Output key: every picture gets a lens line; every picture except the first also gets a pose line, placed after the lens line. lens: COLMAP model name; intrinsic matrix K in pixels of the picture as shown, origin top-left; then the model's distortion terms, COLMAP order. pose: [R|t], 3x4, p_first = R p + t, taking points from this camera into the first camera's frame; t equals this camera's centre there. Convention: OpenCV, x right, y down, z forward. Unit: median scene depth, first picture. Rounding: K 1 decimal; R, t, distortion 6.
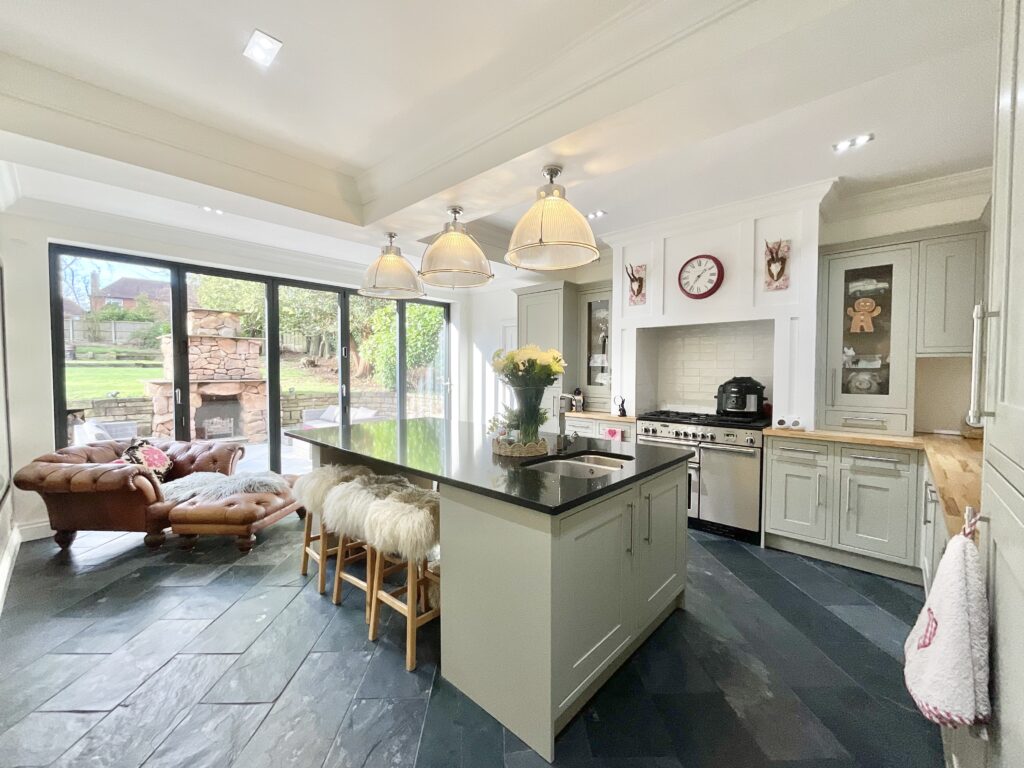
lens RADIAL K [[416.2, 0, 506.3], [0, 416.2, 384.3], [0, 0, 1]] dist [-0.002688, 0.001594]
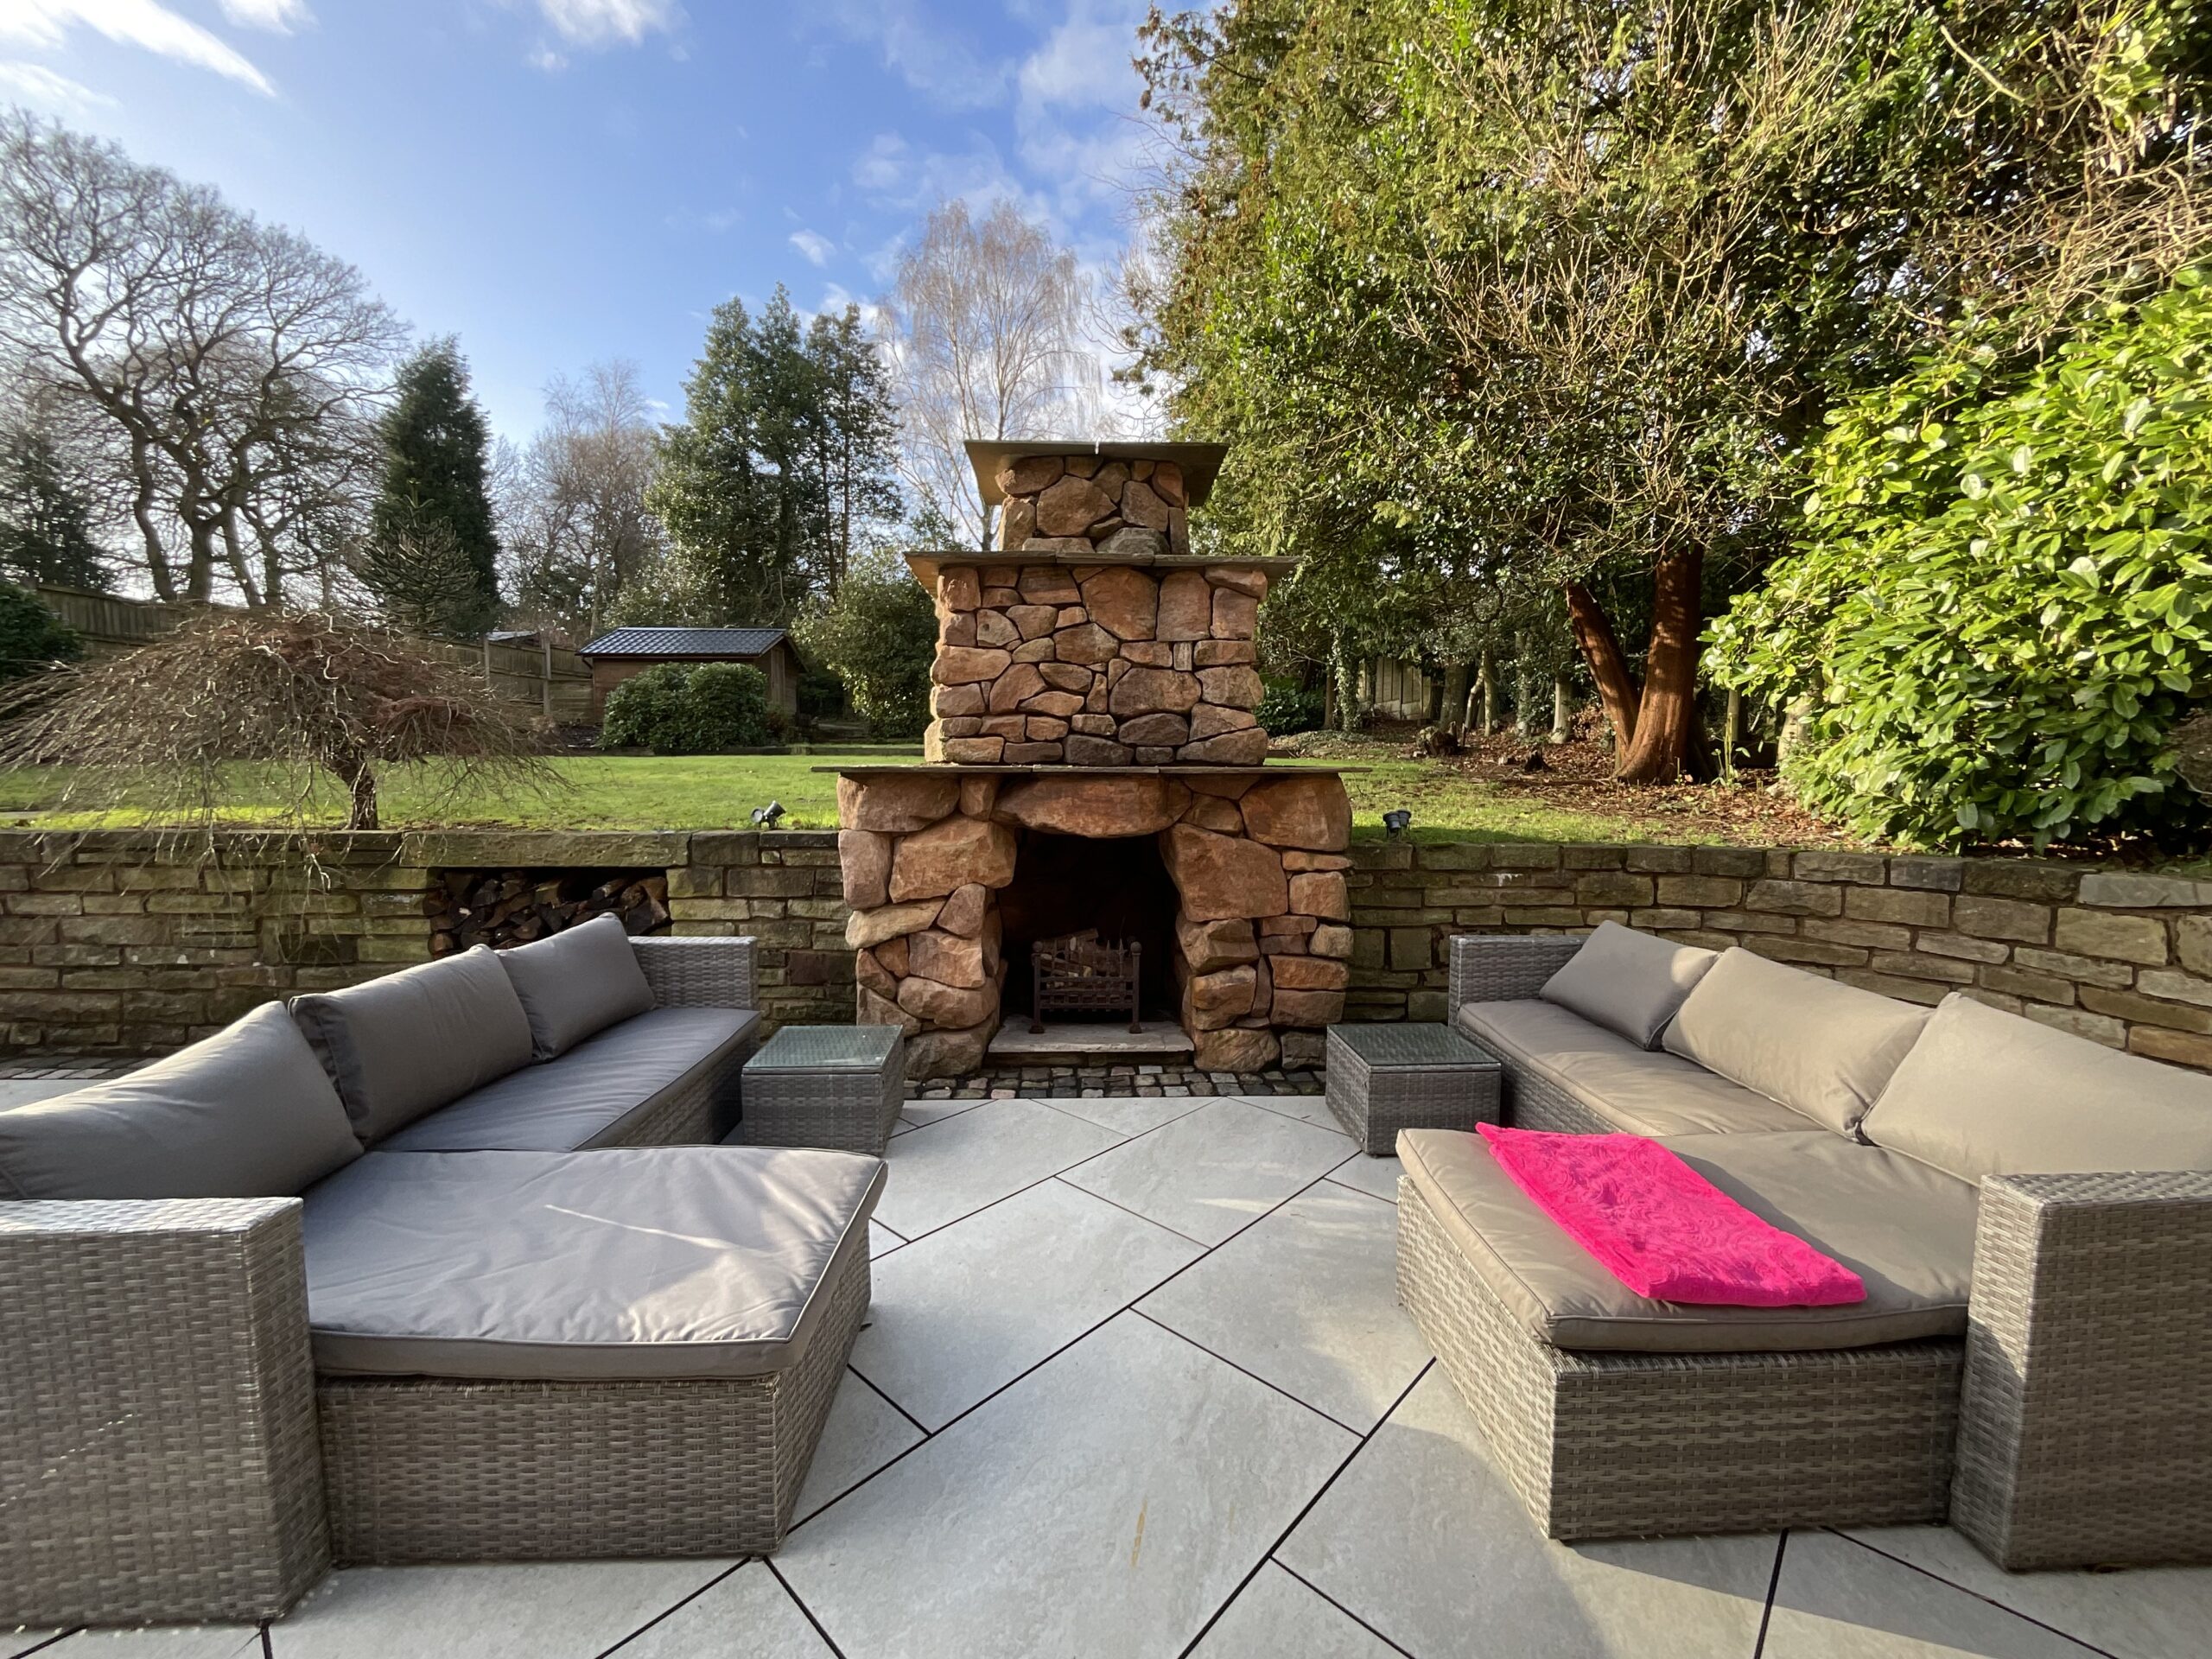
lens RADIAL K [[899.1, 0, 1102.0], [0, 899.1, 826.9], [0, 0, 1]] dist [-0.002688, 0.001594]
pose [[0.706699, 0.044603, -0.706107, -0.348097], [-0.029505, 0.999001, 0.033574, 0.005697], [0.706899, -0.002893, 0.707309, 0.666012]]
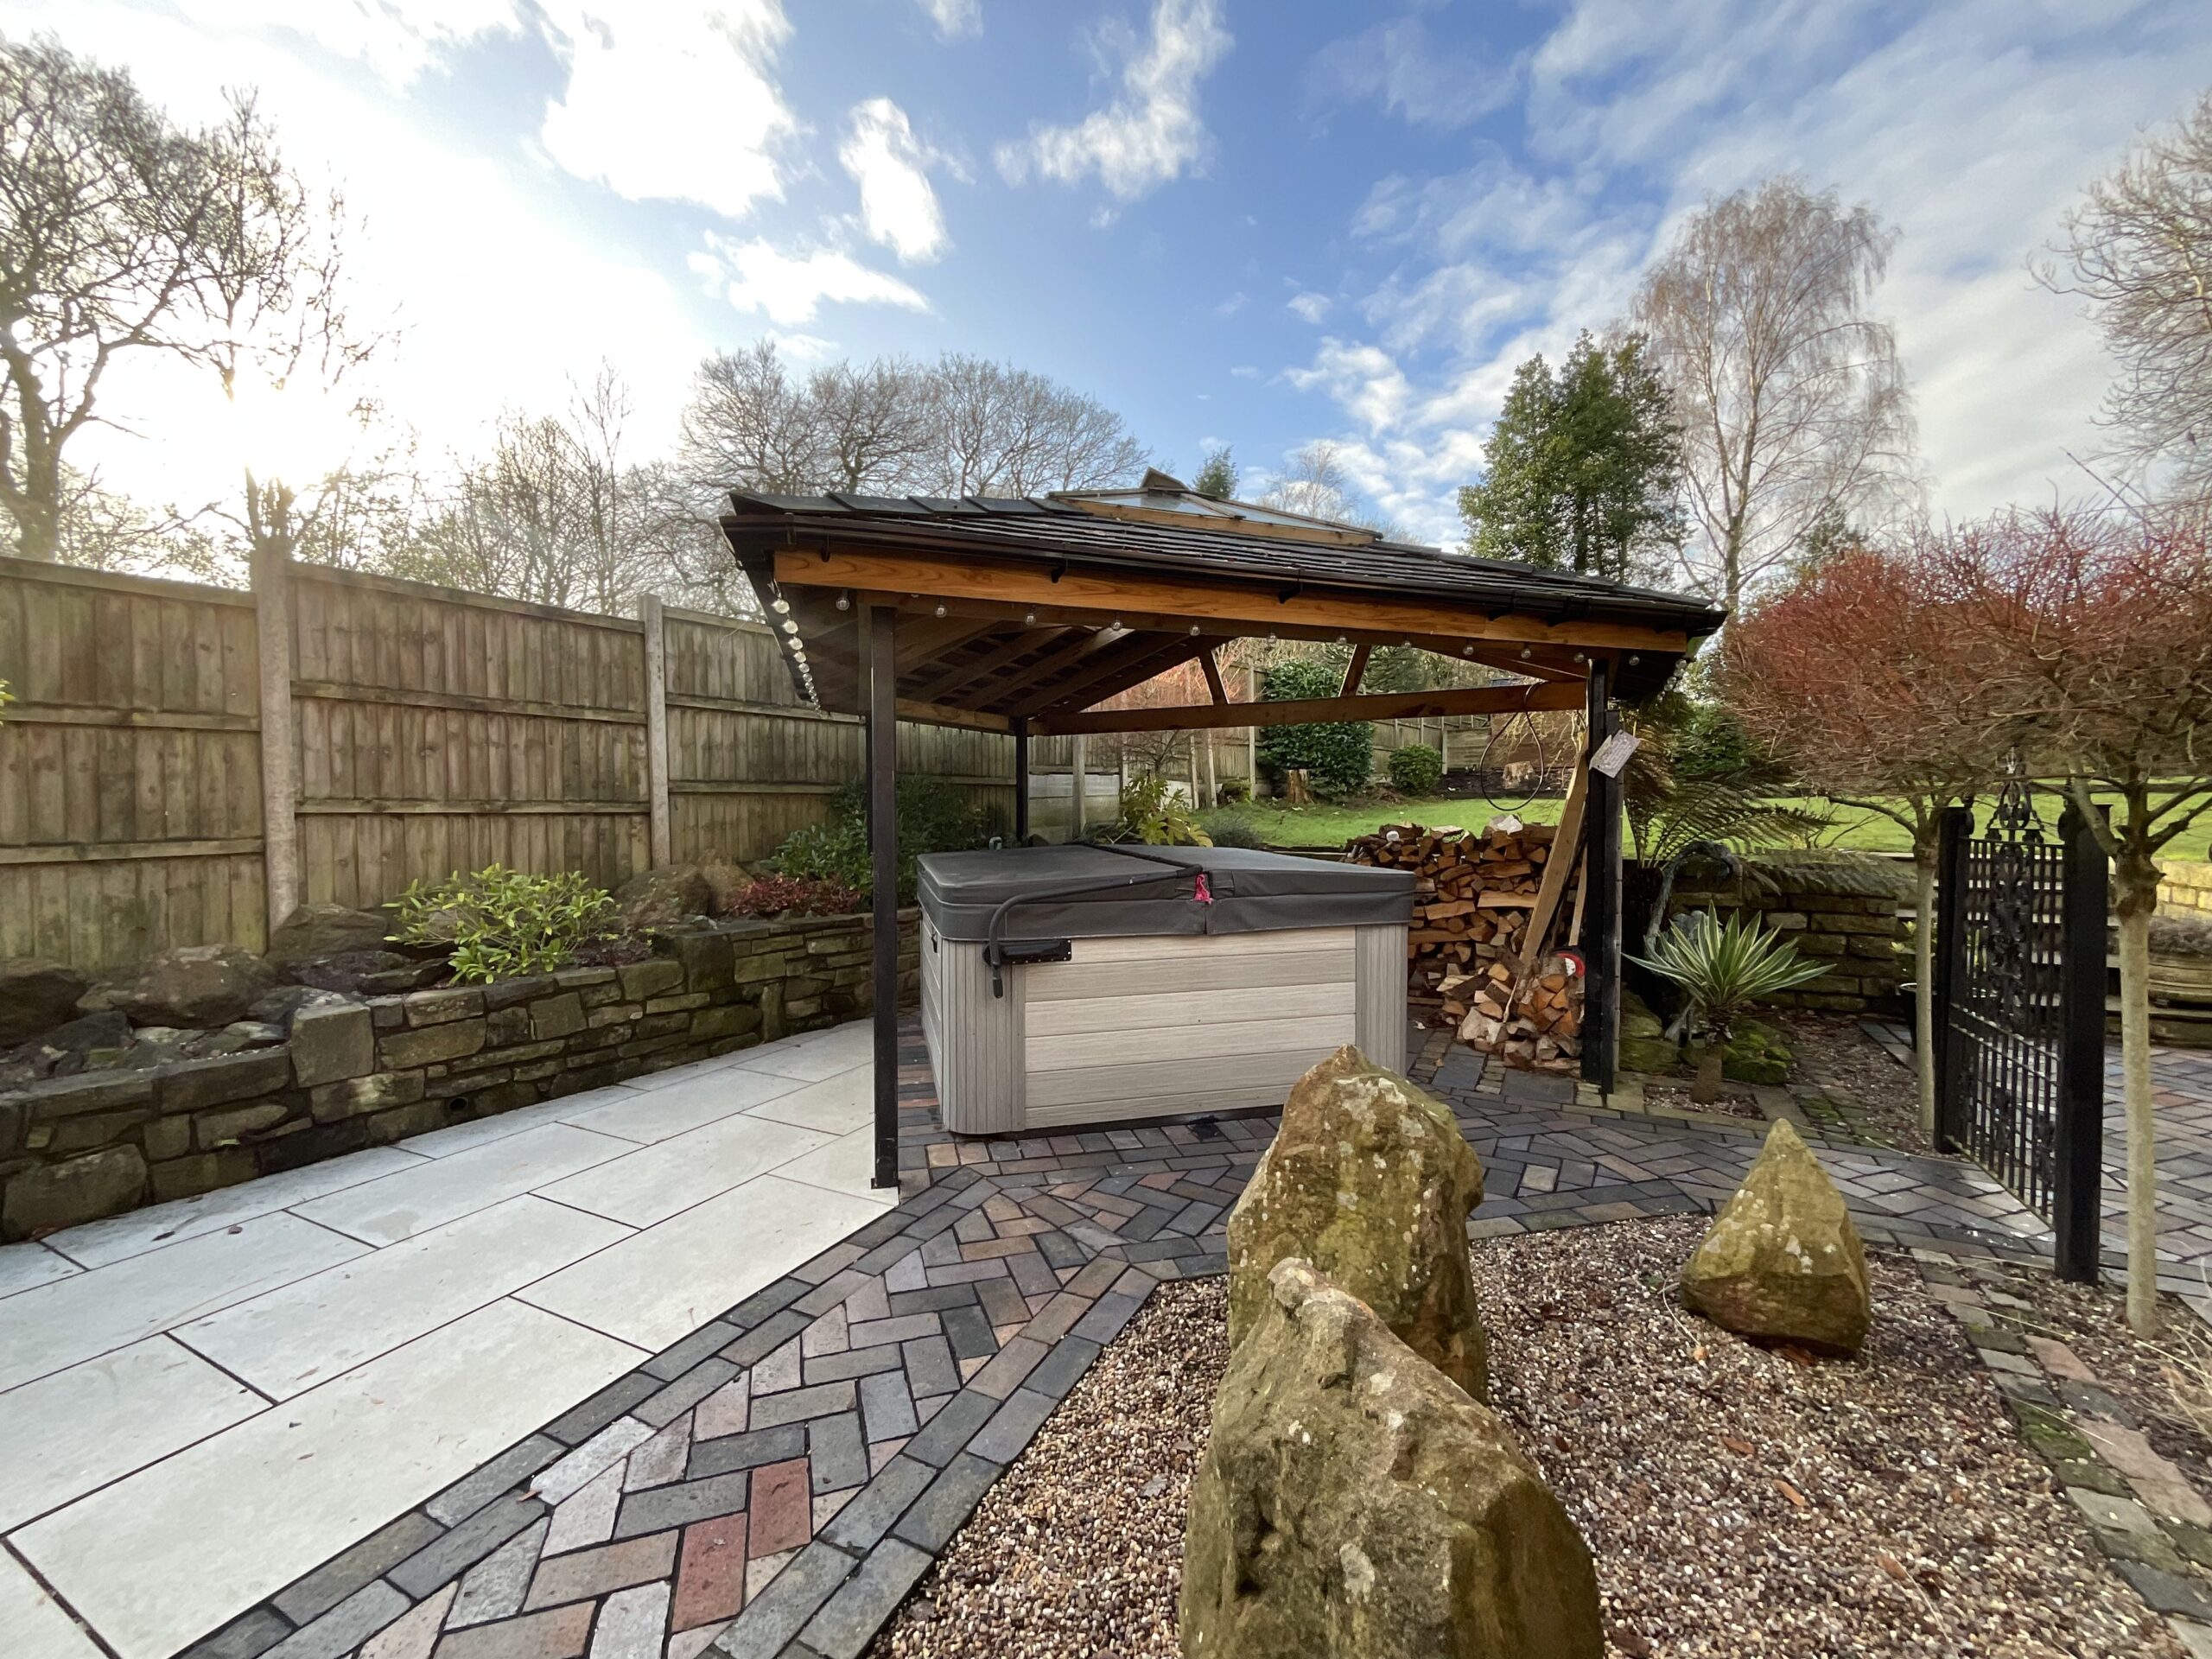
lens RADIAL K [[899.1, 0, 1094.5], [0, 899.1, 839.9], [0, 0, 1]] dist [-0.002688, 0.001594]
pose [[0.262769, 0.028148, -0.964448, -0.841473], [-0.032671, 0.999261, 0.020263, 0.037617], [0.964306, 0.026185, 0.263494, -0.412796]]
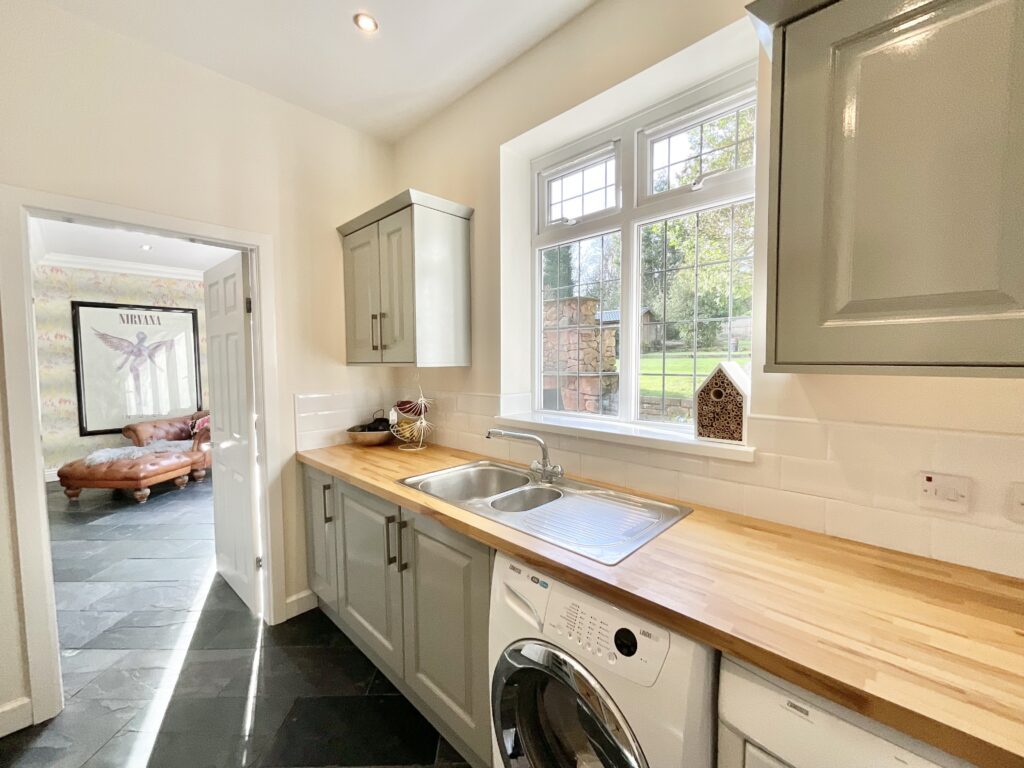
lens RADIAL K [[416.2, 0, 513.1], [0, 416.2, 387.2], [0, 0, 1]] dist [-0.002688, 0.001594]
pose [[-0.008305, 0.061949, -0.998045, 0.268615], [-0.025569, 0.997740, 0.062143, -0.035577], [0.999639, 0.026035, -0.006703, 0.914121]]
